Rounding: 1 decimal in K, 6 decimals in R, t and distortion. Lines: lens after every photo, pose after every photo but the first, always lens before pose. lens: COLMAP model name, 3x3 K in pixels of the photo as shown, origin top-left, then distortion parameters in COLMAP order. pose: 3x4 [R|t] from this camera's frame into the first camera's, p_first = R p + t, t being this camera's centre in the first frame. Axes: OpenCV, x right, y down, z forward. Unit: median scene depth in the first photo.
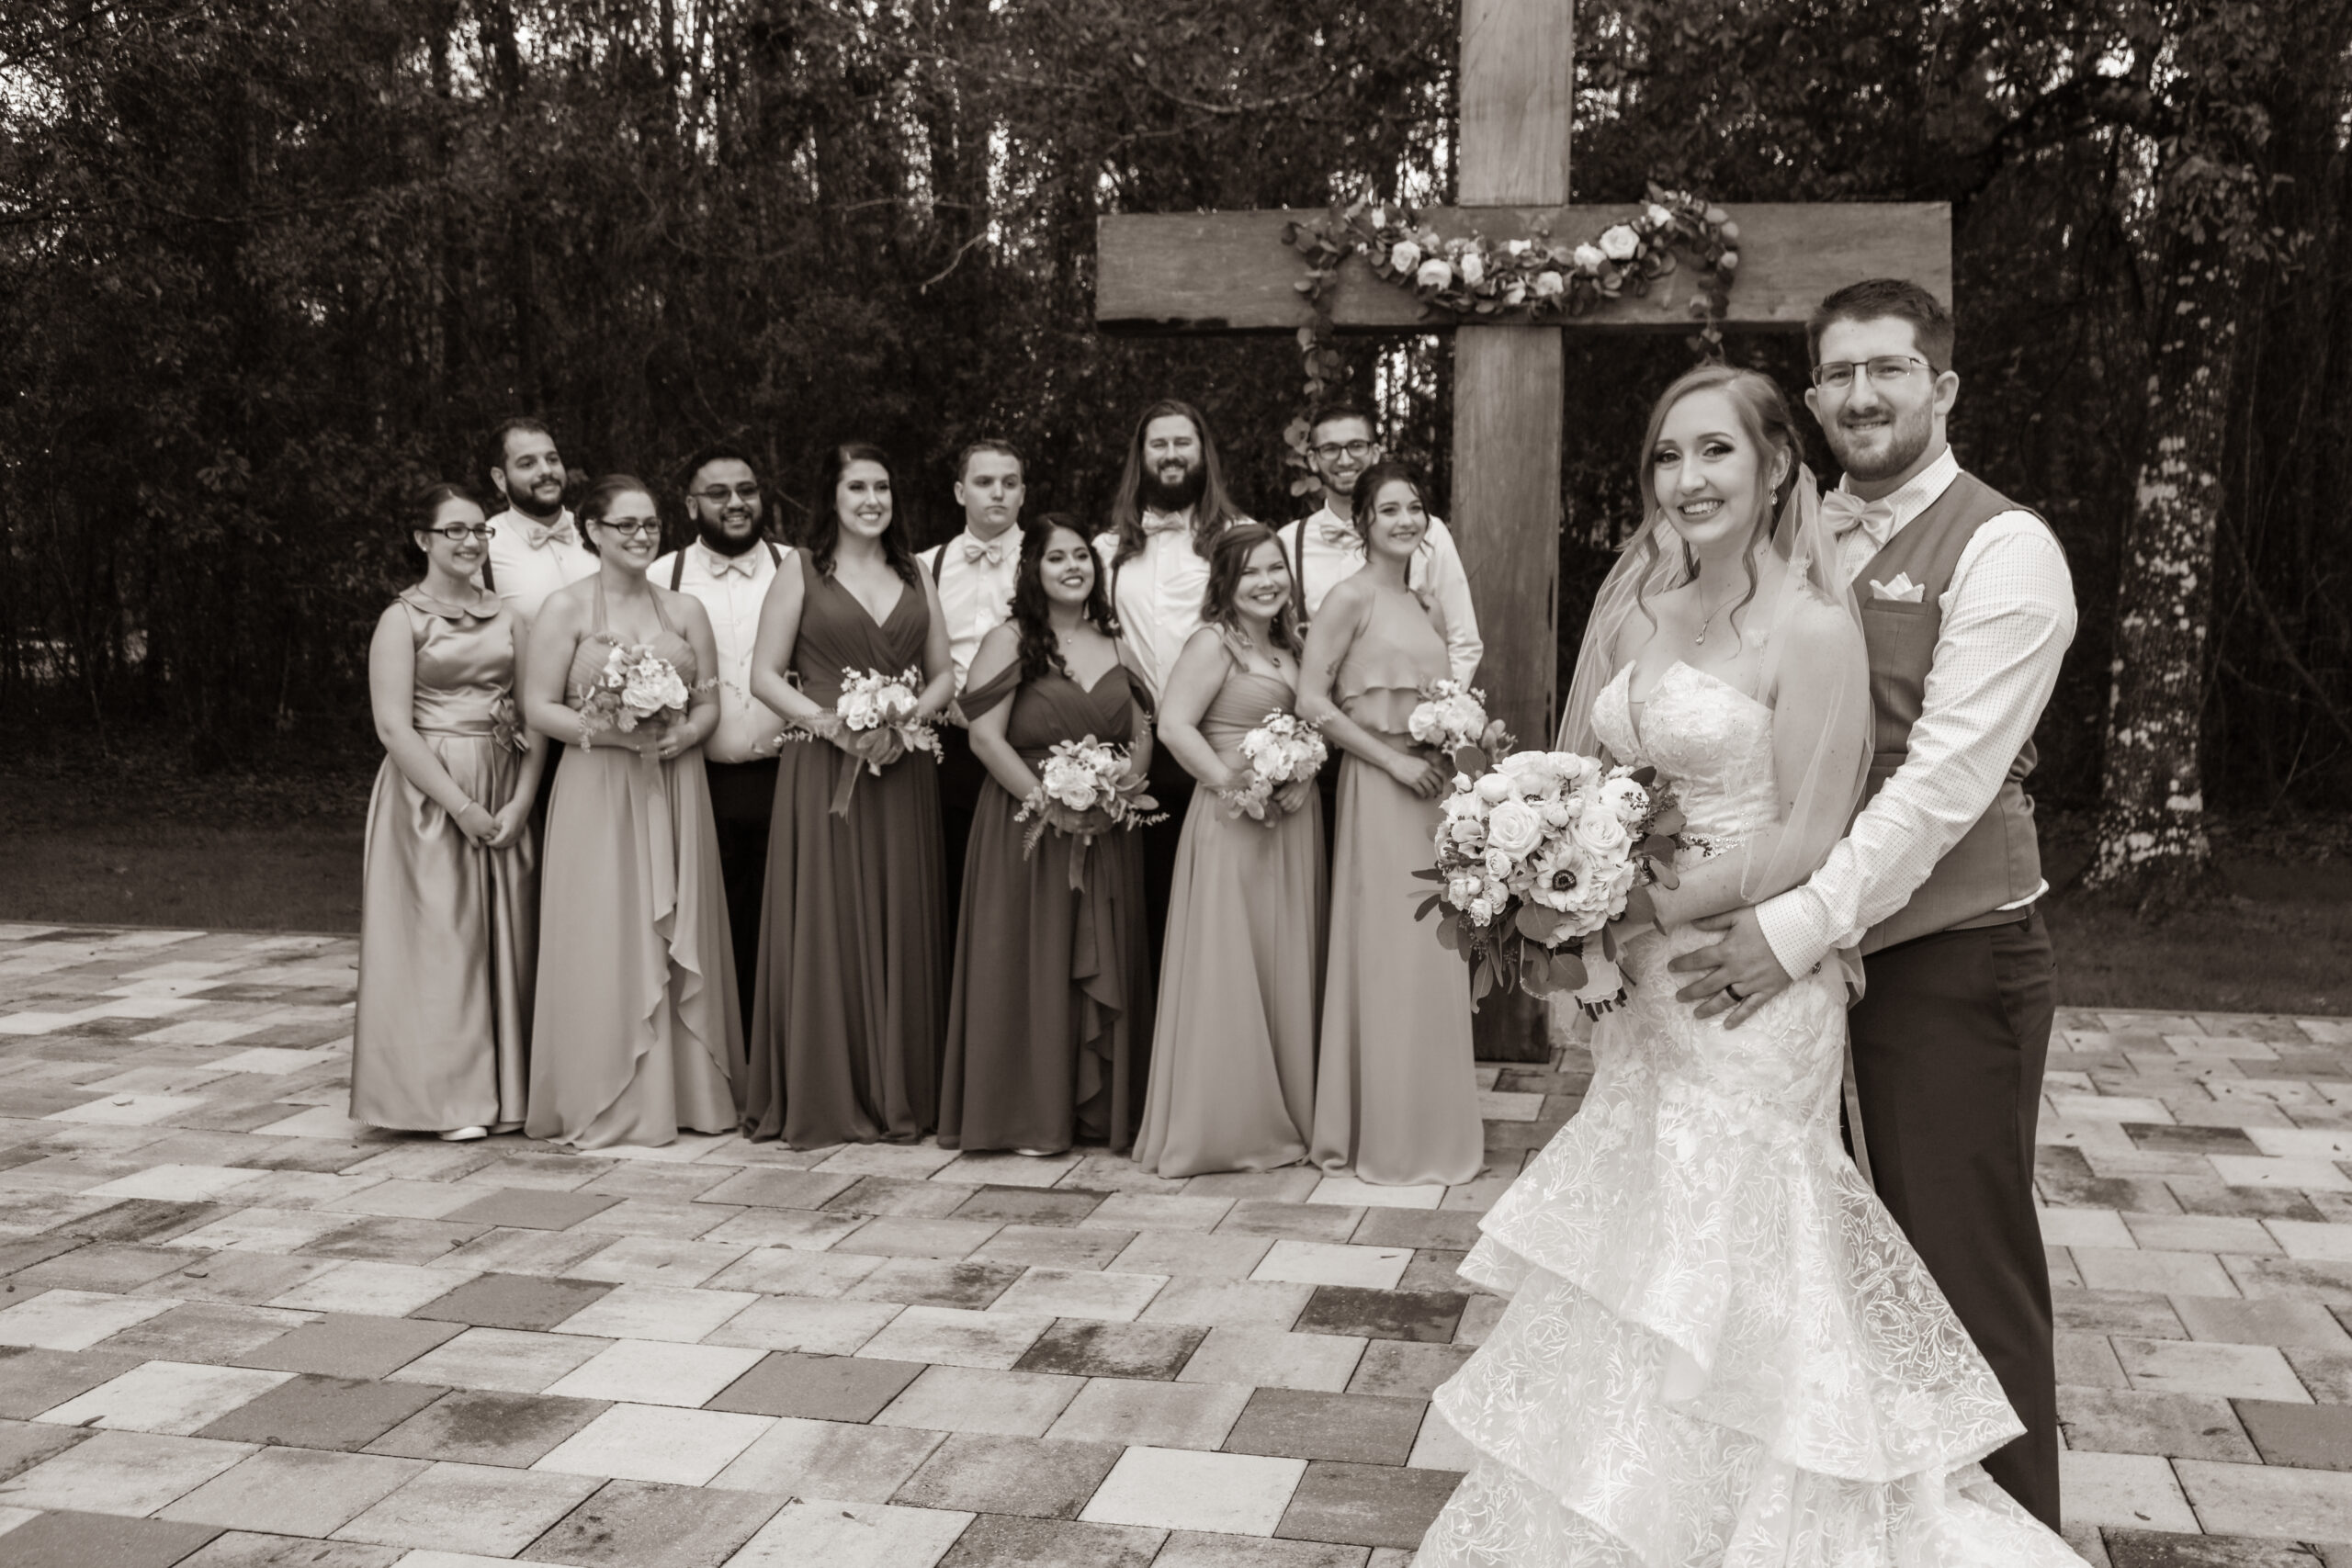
lens RADIAL K [[2391.9, 0, 1183.0], [0, 2391.9, 818.5], [0, 0, 1]] dist [-0.090054, 0.169136]
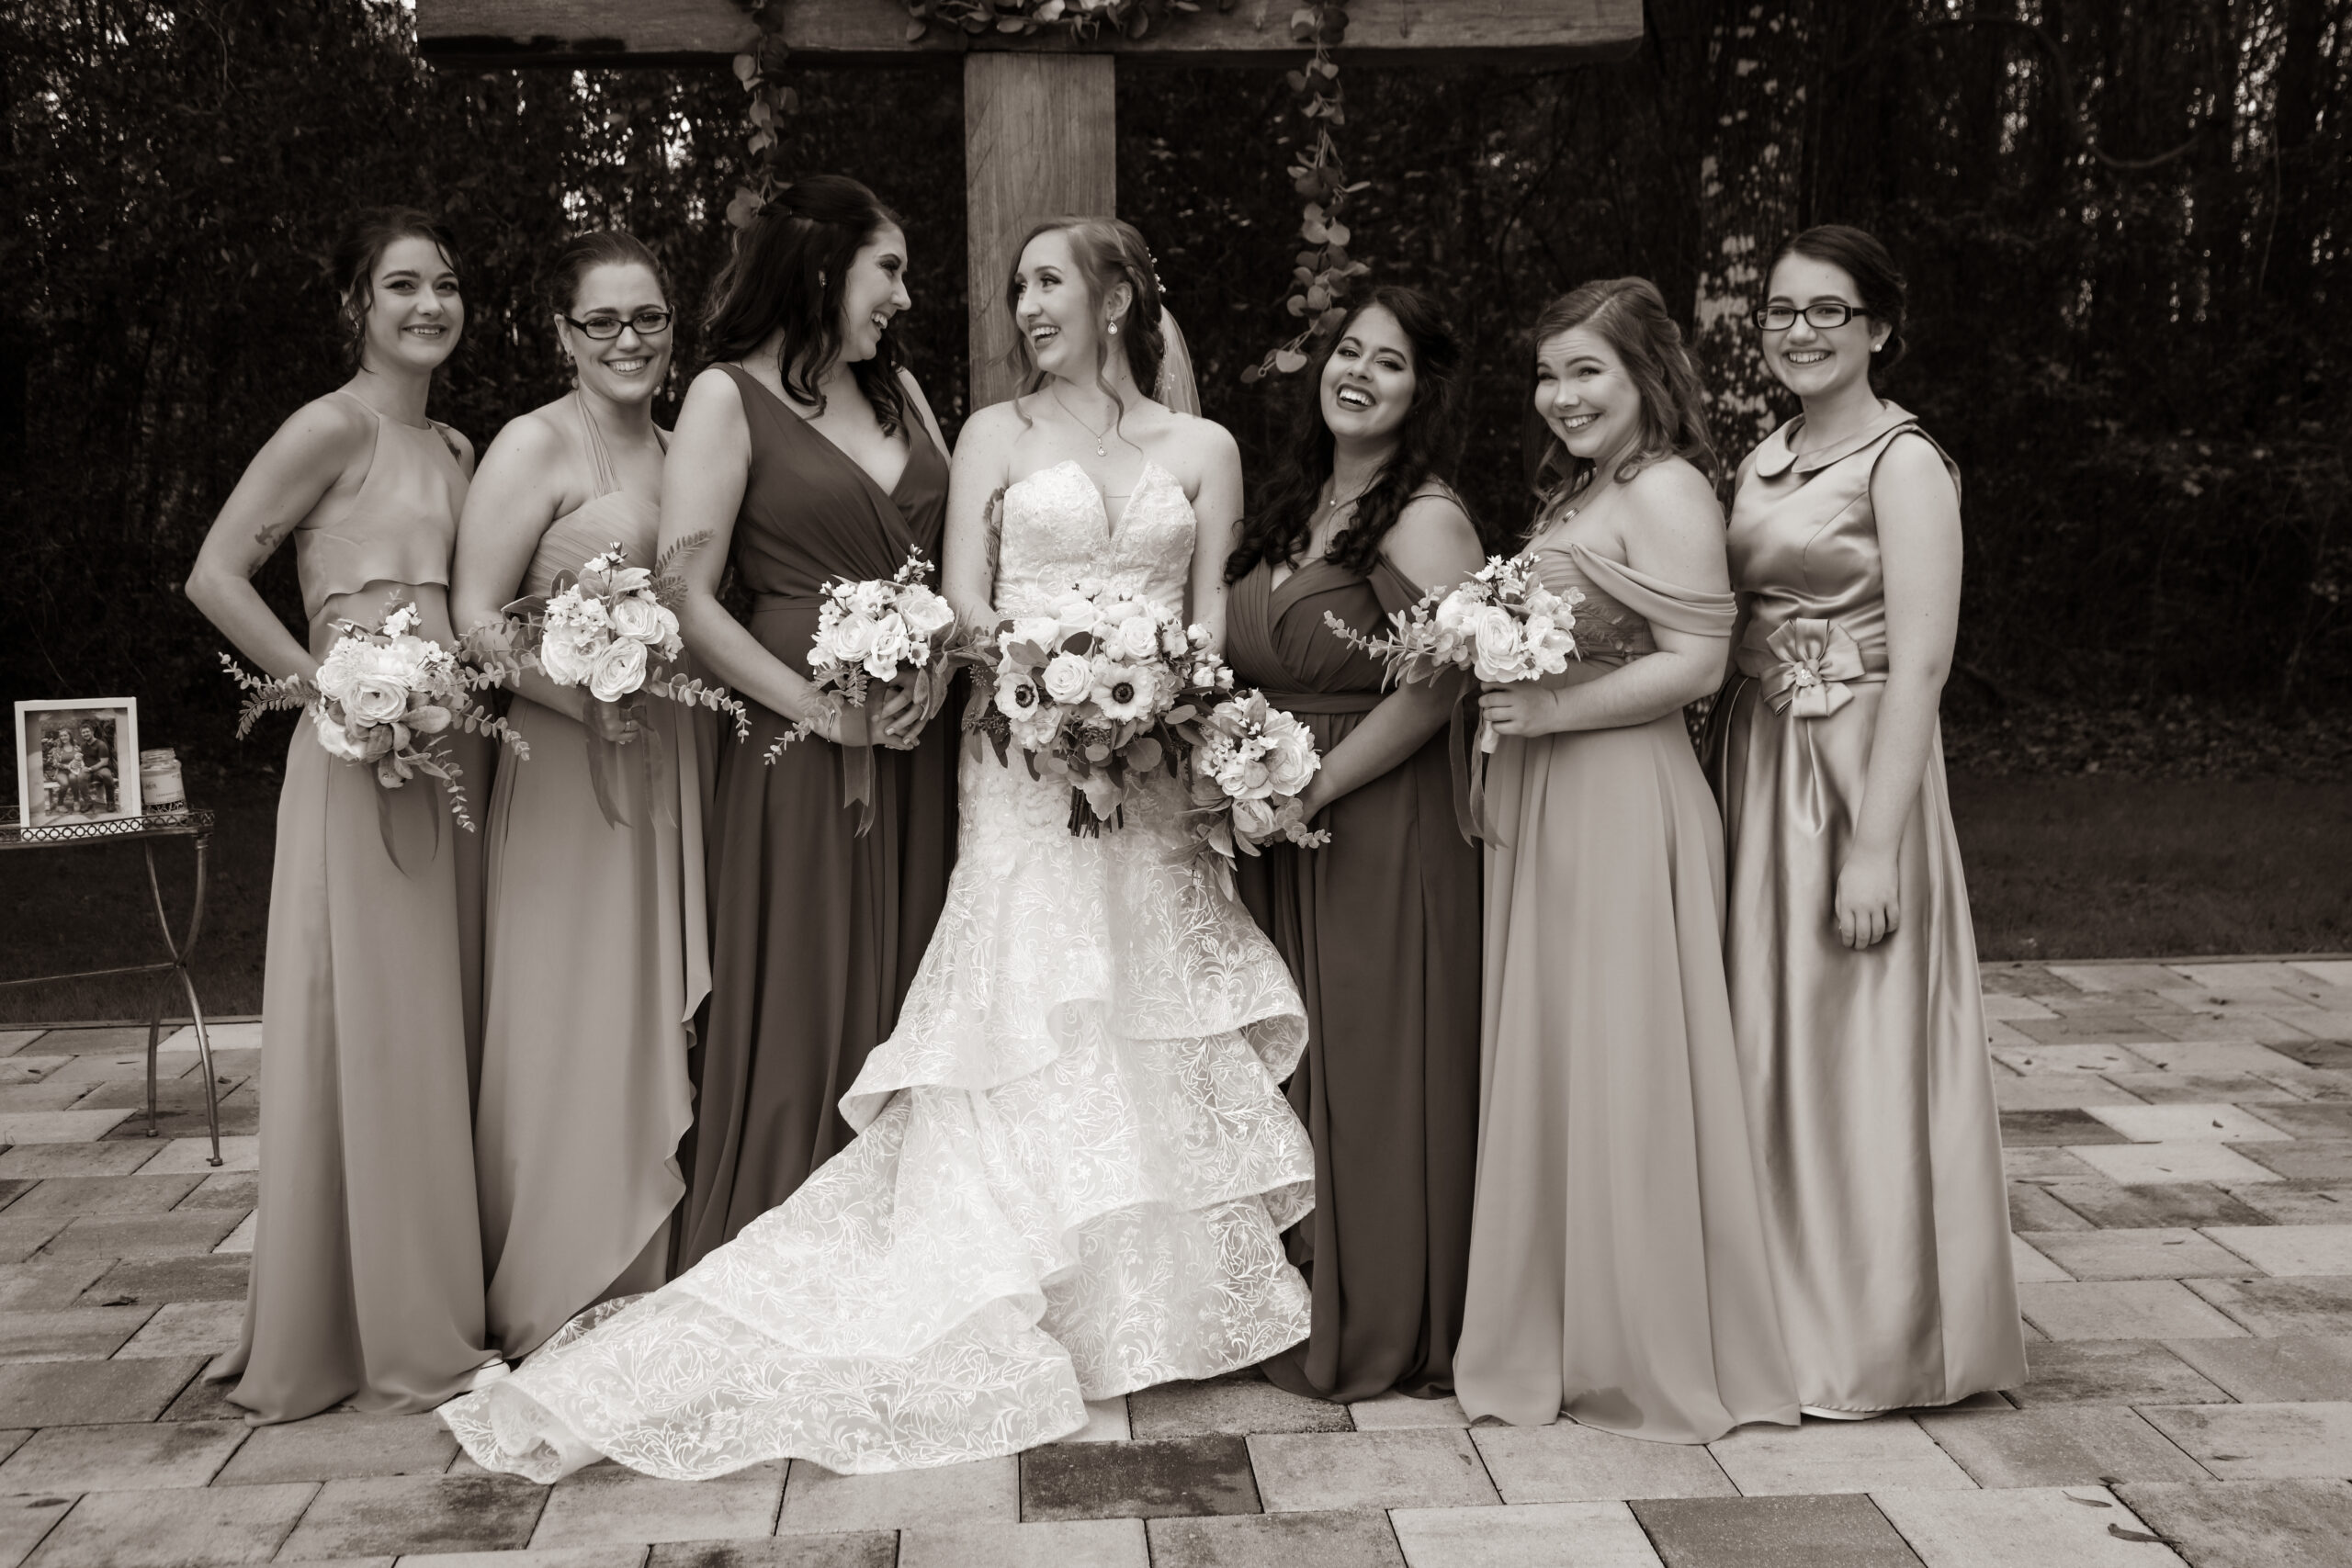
lens RADIAL K [[3128.8, 0, 1180.3], [0, 3128.8, 799.6], [0, 0, 1]] dist [0.089175, 0.110995]
pose [[0.958012, -0.053496, 0.281692, -0.091787], [0.052631, 0.998557, 0.010642, 0.005007], [-0.281855, 0.004631, 0.959446, 0.092487]]
